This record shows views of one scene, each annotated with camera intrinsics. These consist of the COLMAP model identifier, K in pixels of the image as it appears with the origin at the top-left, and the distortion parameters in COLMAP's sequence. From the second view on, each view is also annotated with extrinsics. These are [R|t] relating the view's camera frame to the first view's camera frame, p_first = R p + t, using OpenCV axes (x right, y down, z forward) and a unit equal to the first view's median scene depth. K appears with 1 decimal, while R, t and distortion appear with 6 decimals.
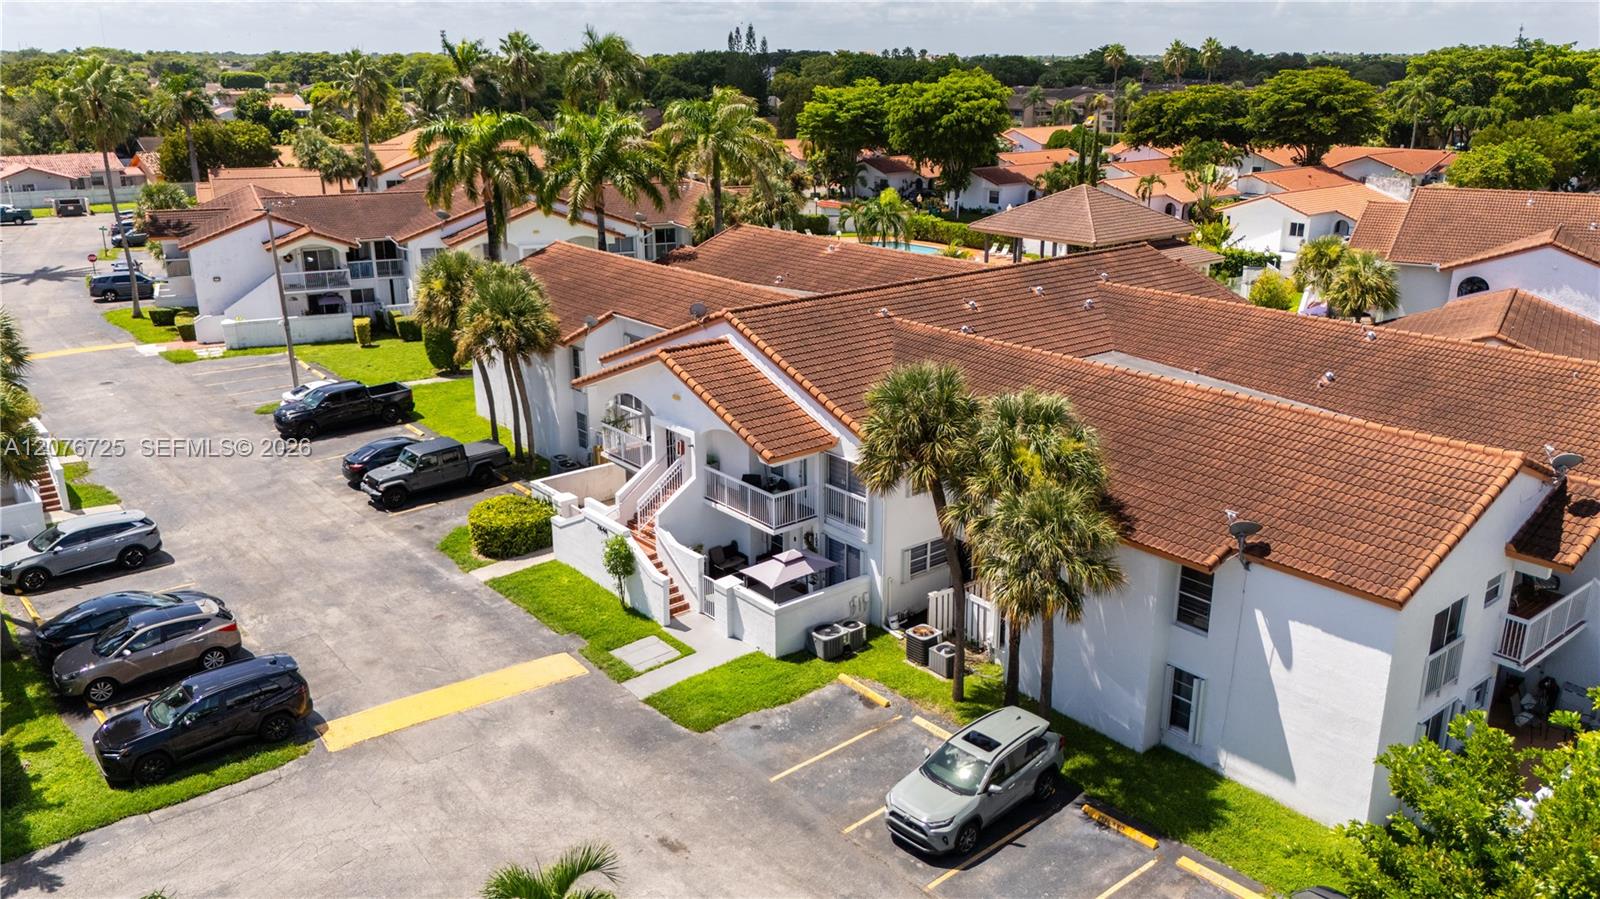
lens RADIAL K [[1201.4, 0, 800.0], [0, 1201.4, 449.5], [0, 0, 1]] dist [0.060888, -0.051961]
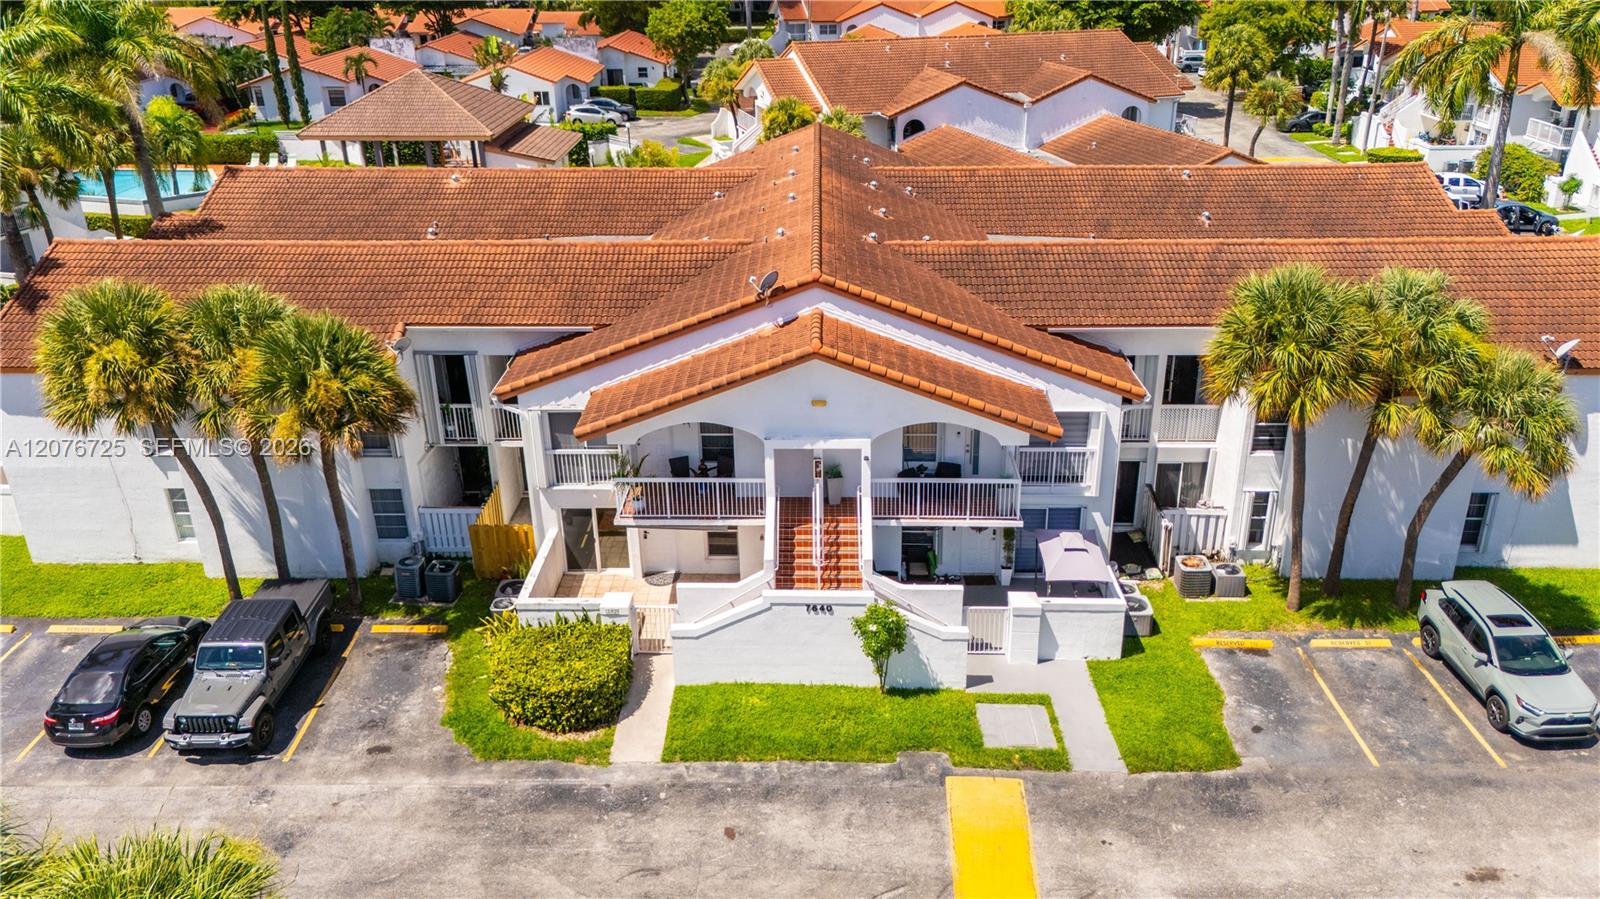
lens RADIAL K [[1201.4, 0, 800.0], [0, 1201.4, 449.5], [0, 0, 1]] dist [0.060888, -0.051961]
pose [[0.658781, -0.312229, 0.684485, -0.594350], [0.240908, 0.949457, 0.201236, -0.159978], [-0.712721, 0.032327, 0.700703, 0.473762]]
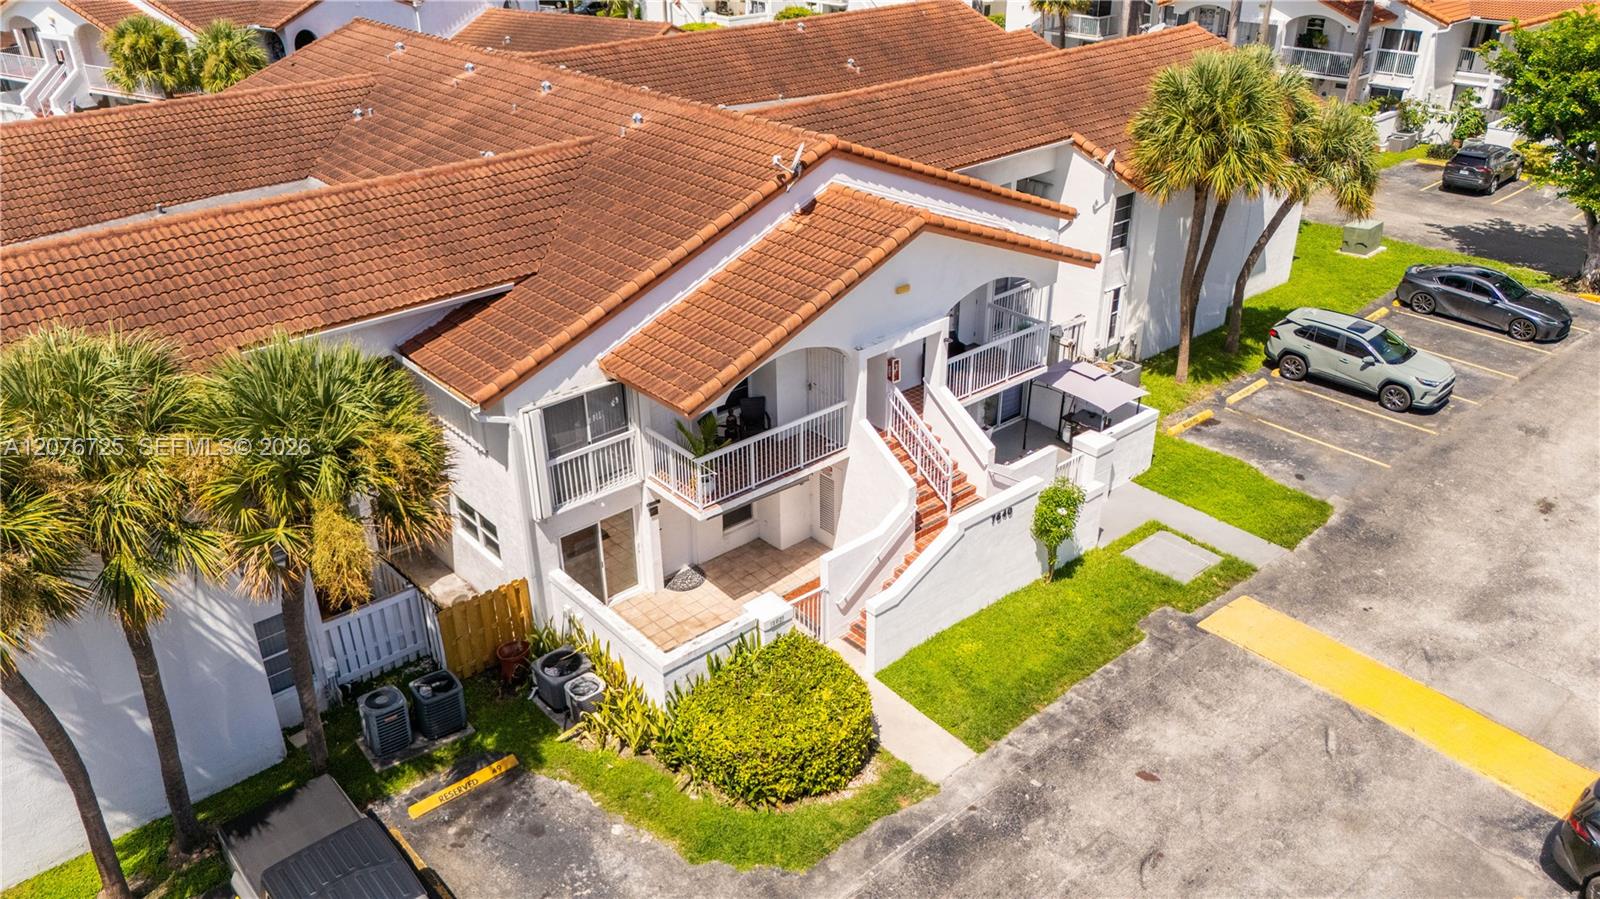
lens RADIAL K [[1165.4, 0, 800.0], [0, 1165.4, 449.5], [0, 0, 1]] dist [0.039429, -0.047956]
pose [[-0.008697, -0.473088, 0.880972, -0.631952], [0.320687, 0.833152, 0.450574, -0.247177], [-0.947145, 0.286434, 0.144467, 0.942516]]
